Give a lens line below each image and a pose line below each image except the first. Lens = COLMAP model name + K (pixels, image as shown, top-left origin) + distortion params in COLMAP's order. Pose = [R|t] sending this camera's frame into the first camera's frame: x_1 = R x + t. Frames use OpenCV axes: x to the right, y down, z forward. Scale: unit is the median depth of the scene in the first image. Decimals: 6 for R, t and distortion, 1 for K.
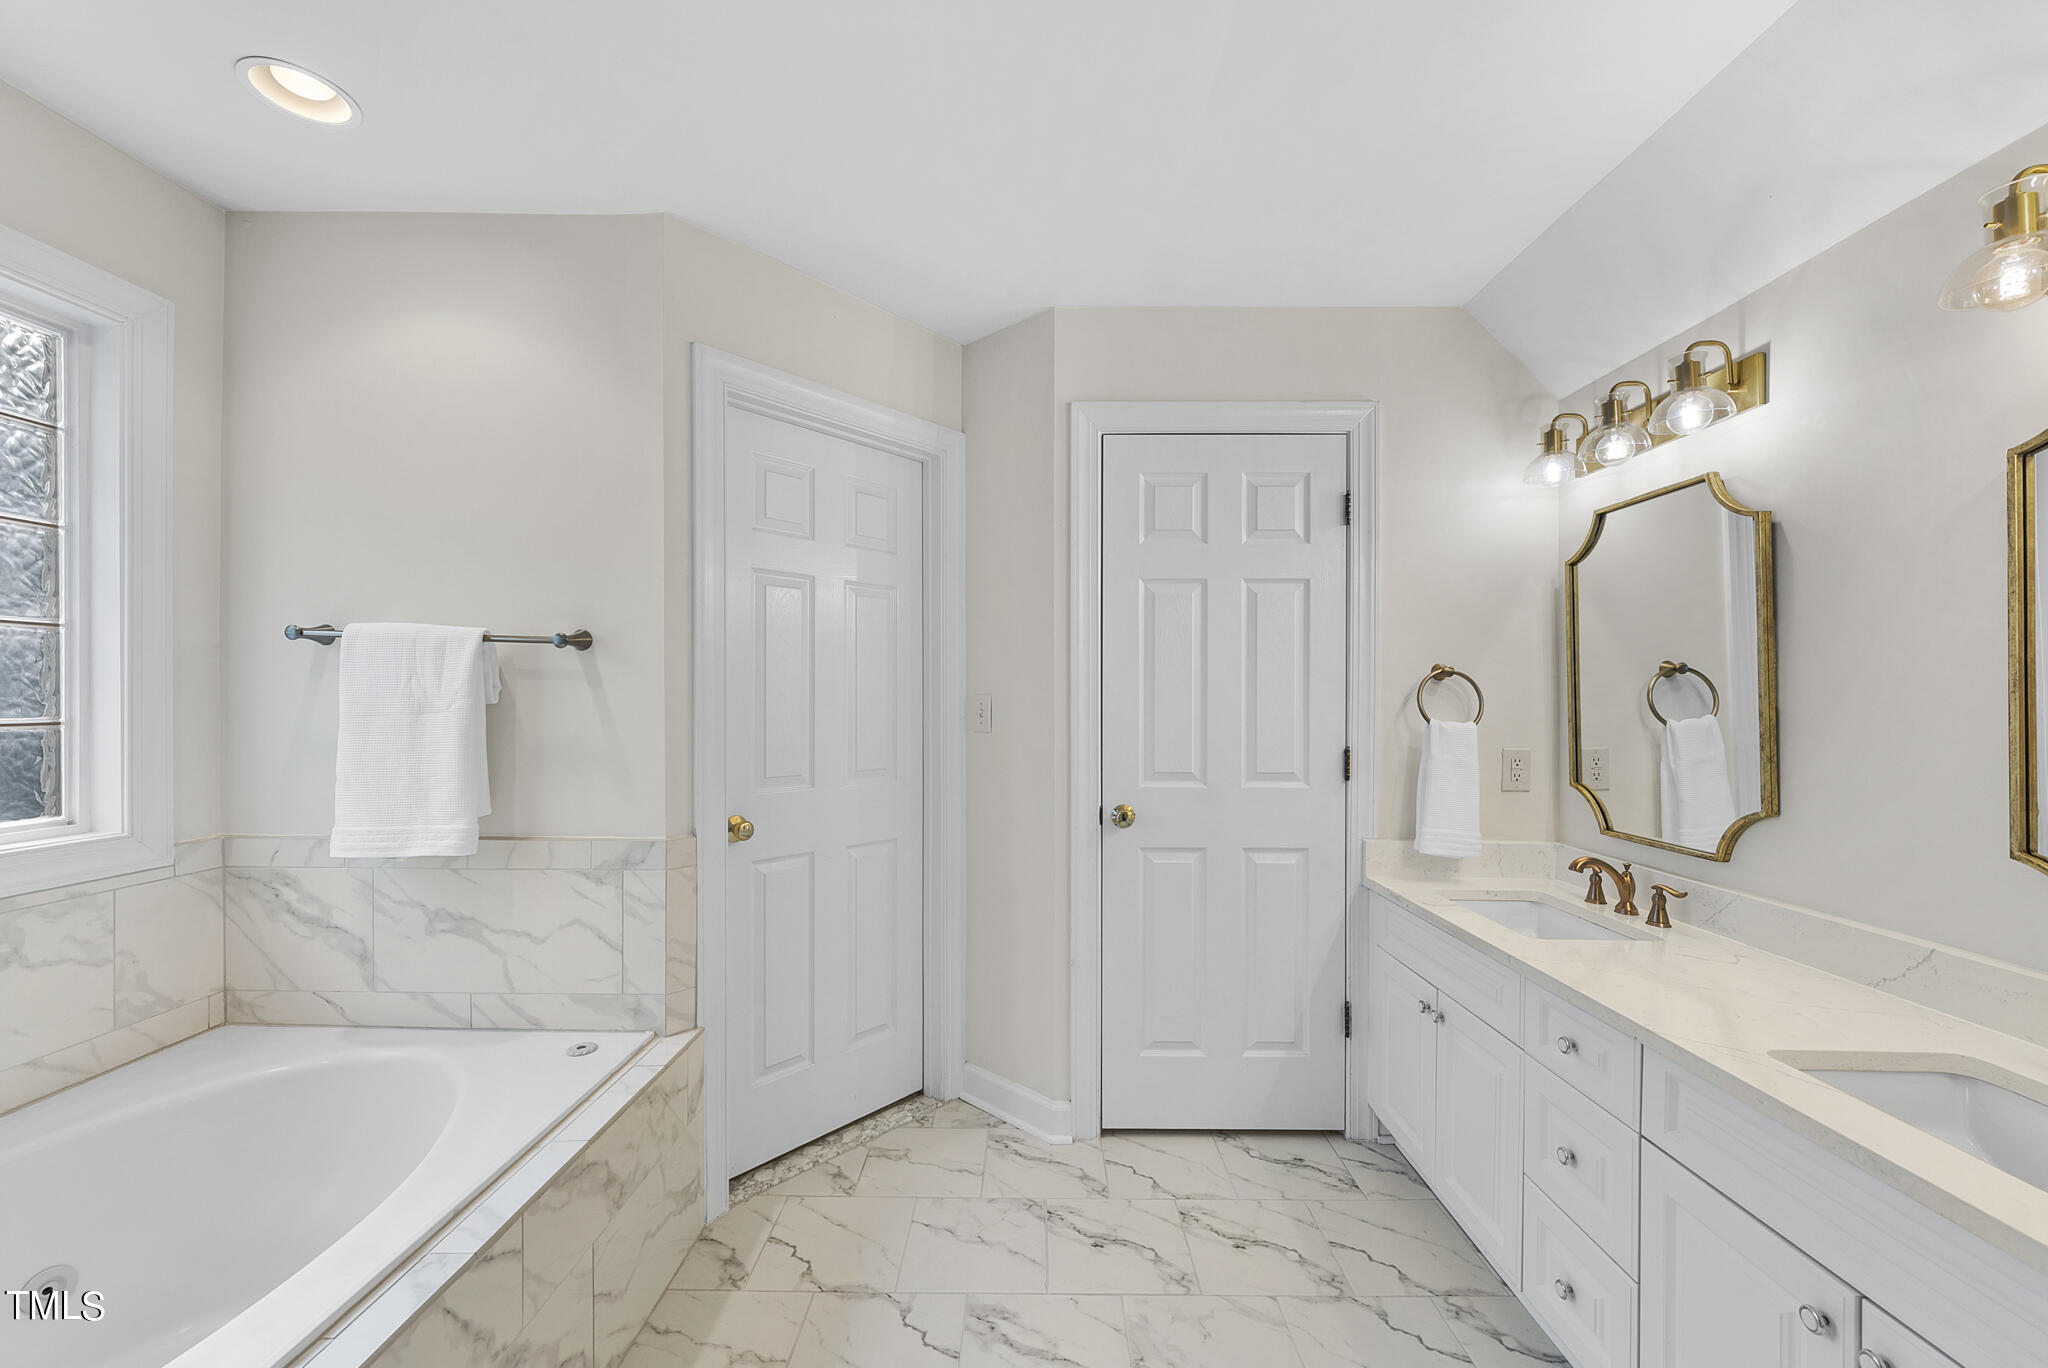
lens RADIAL K [[807.2, 0, 1023.0], [0, 807.2, 695.3], [0, 0, 1]] dist [0.001224, -0.000448]
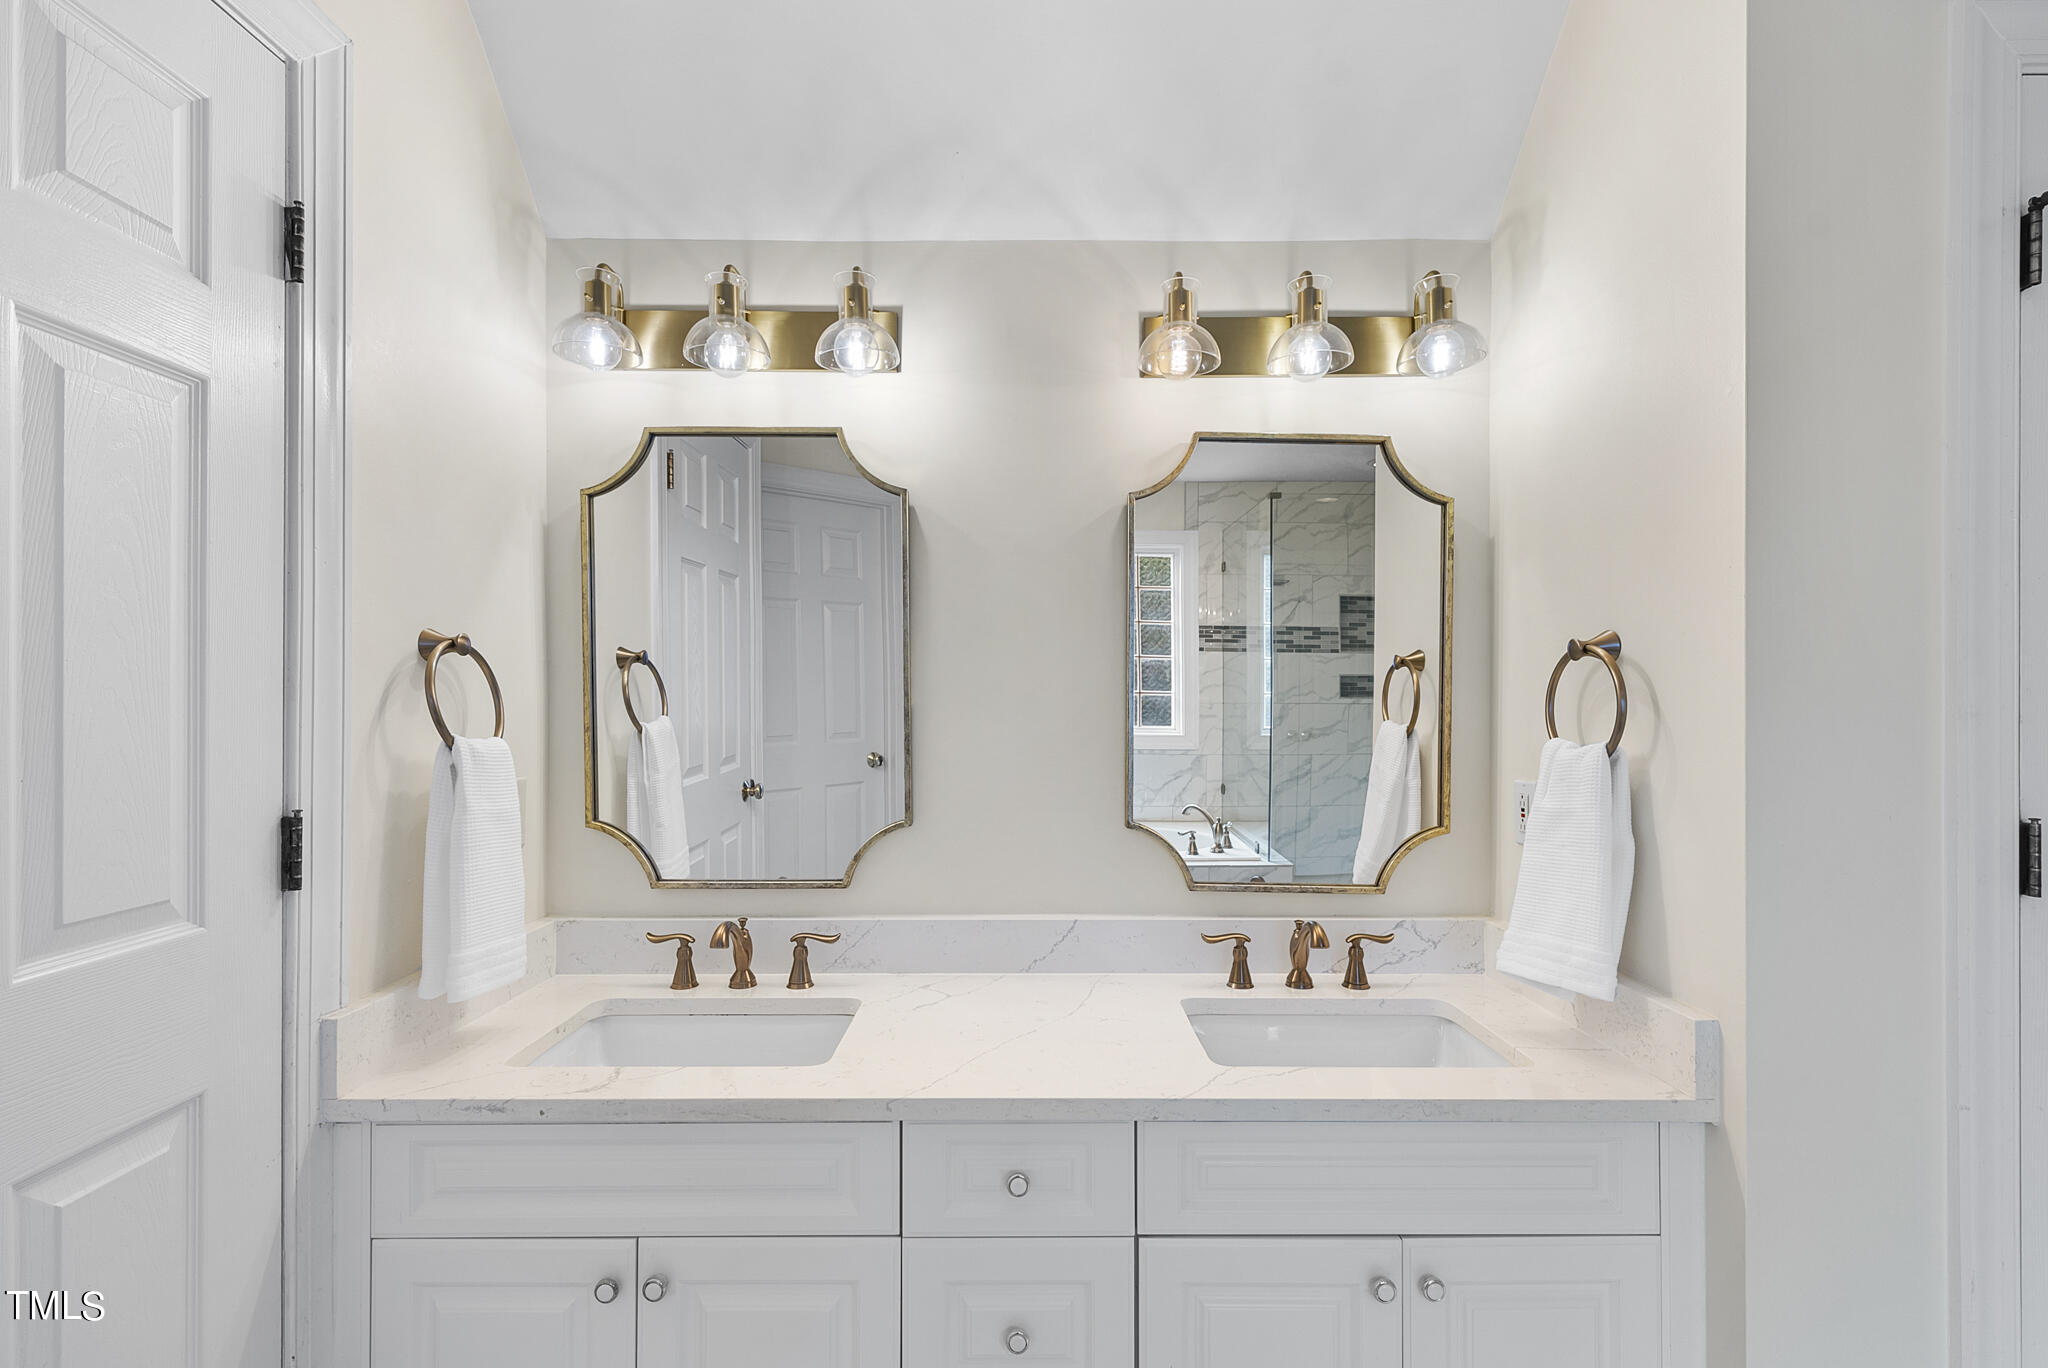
lens RADIAL K [[923.9, 0, 1023.7], [0, 923.9, 695.7], [0, 0, 1]] dist [0.001587, 0.000682]
pose [[-0.025971, -0.001012, 0.999662, -0.098733], [-0.008133, 0.999967, 0.000801, 0.001075], [-0.999630, -0.008109, -0.025979, 0.703913]]
